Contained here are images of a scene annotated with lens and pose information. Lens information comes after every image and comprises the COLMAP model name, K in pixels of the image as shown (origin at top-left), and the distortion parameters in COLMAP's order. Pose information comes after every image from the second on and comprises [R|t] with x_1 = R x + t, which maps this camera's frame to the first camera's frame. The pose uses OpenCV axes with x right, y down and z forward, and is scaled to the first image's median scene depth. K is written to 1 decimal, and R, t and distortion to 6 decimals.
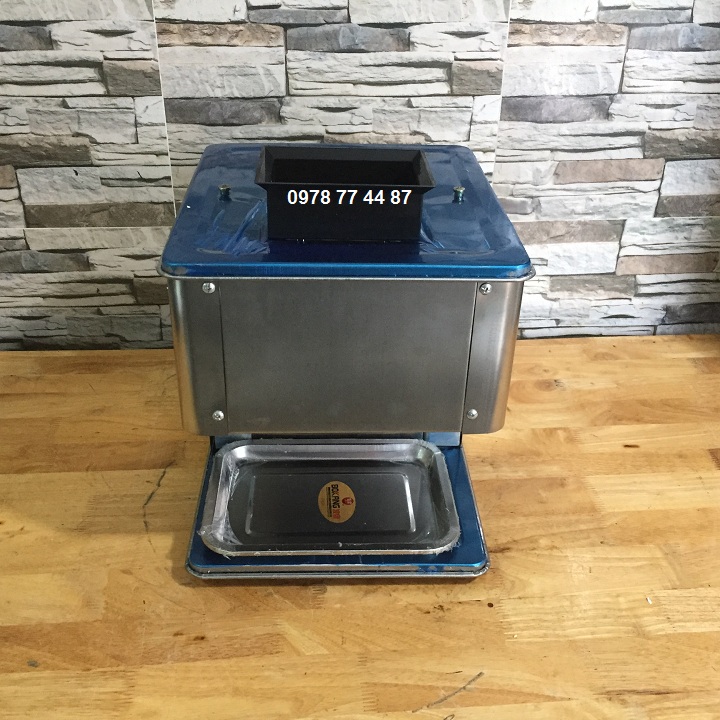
lens RADIAL K [[828.0, 0, 364.1], [0, 828.0, 358.9], [0, 0, 1]] dist [0.034042, 0.000000]
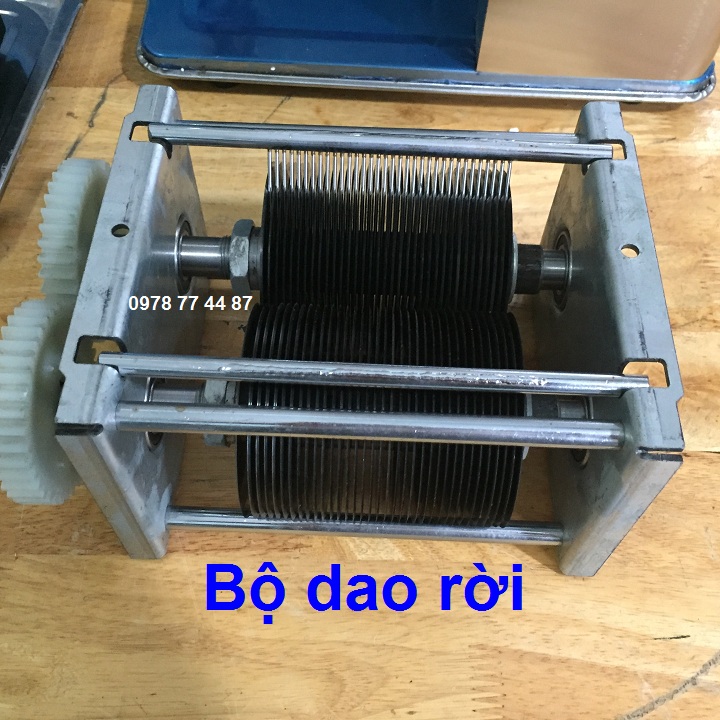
lens RADIAL K [[828.0, 0, 361.9], [0, 828.0, 359.6], [0, 0, 1]] dist [0.034042, 0.000000]
pose [[0.993927, 0.089933, -0.063407, -0.032856], [-0.046656, 0.866291, 0.497356, 0.013505], [0.099658, -0.491377, 0.865226, 0.451631]]
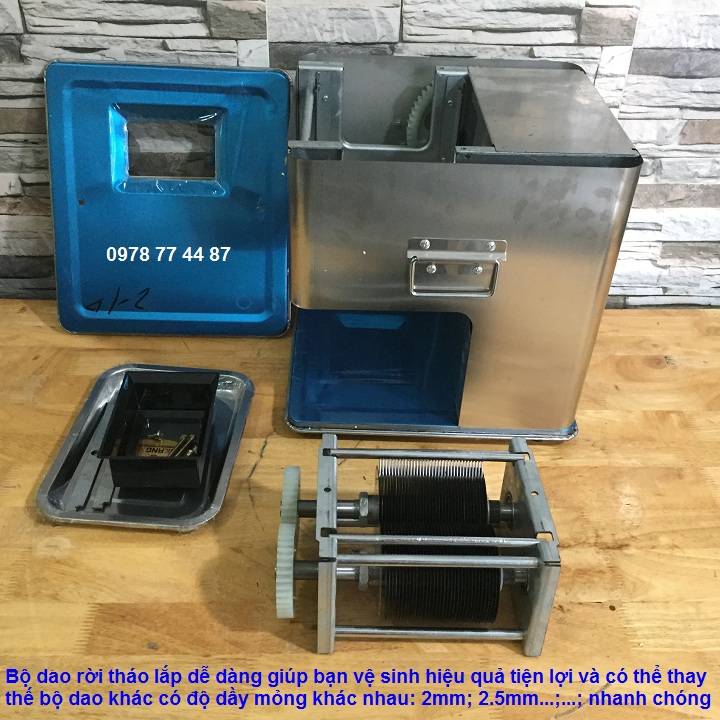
lens RADIAL K [[828.0, 0, 360.2], [0, 828.0, 360.8], [0, 0, 1]] dist [0.034042, 0.000000]
pose [[0.998151, 0.043535, -0.042418, -0.084294], [-0.039054, 0.994091, 0.101278, -0.056823], [0.046577, -0.099434, 0.993953, 0.041069]]
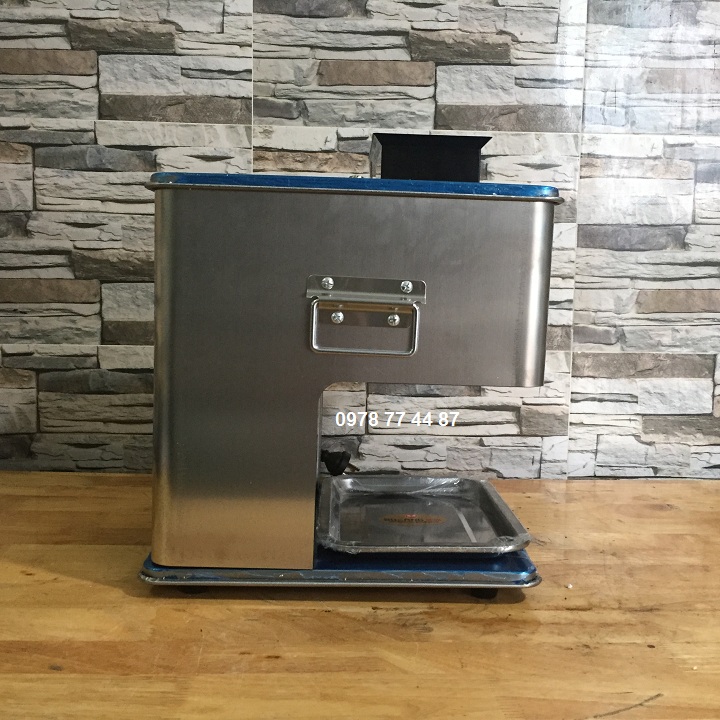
lens RADIAL K [[828.0, 0, 364.0], [0, 828.0, 363.5], [0, 0, 1]] dist [0.034042, 0.000000]
pose [[0.999281, 0.002357, -0.037837, -0.061959], [-0.018373, 0.903124, -0.428986, 0.298560], [0.033161, 0.429372, 0.902519, 0.144509]]
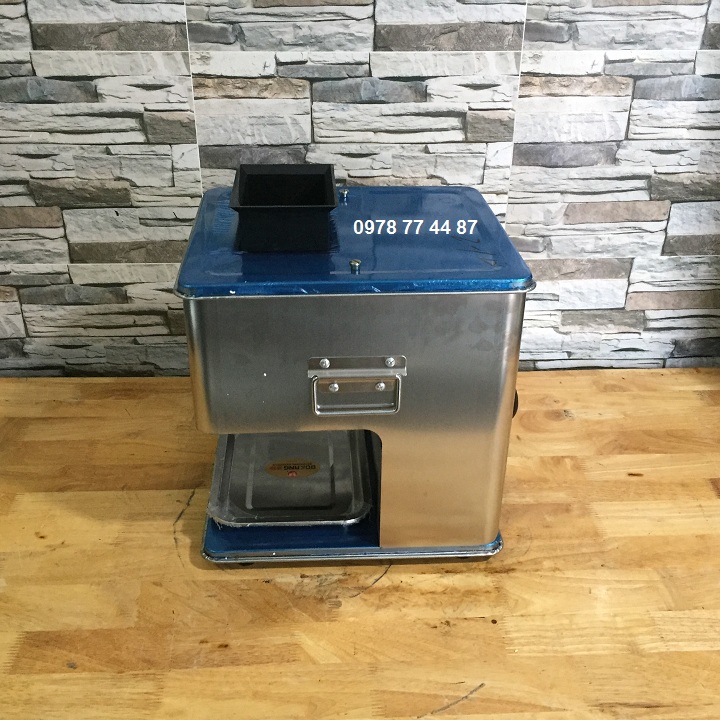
lens RADIAL K [[828.0, 0, 363.4], [0, 828.0, 360.6], [0, 0, 1]] dist [0.034042, 0.000000]
pose [[0.999304, 0.008983, -0.036210, 0.014966], [-0.010025, 0.999538, -0.028699, -0.005193], [0.035935, 0.029042, 0.998932, -0.063198]]
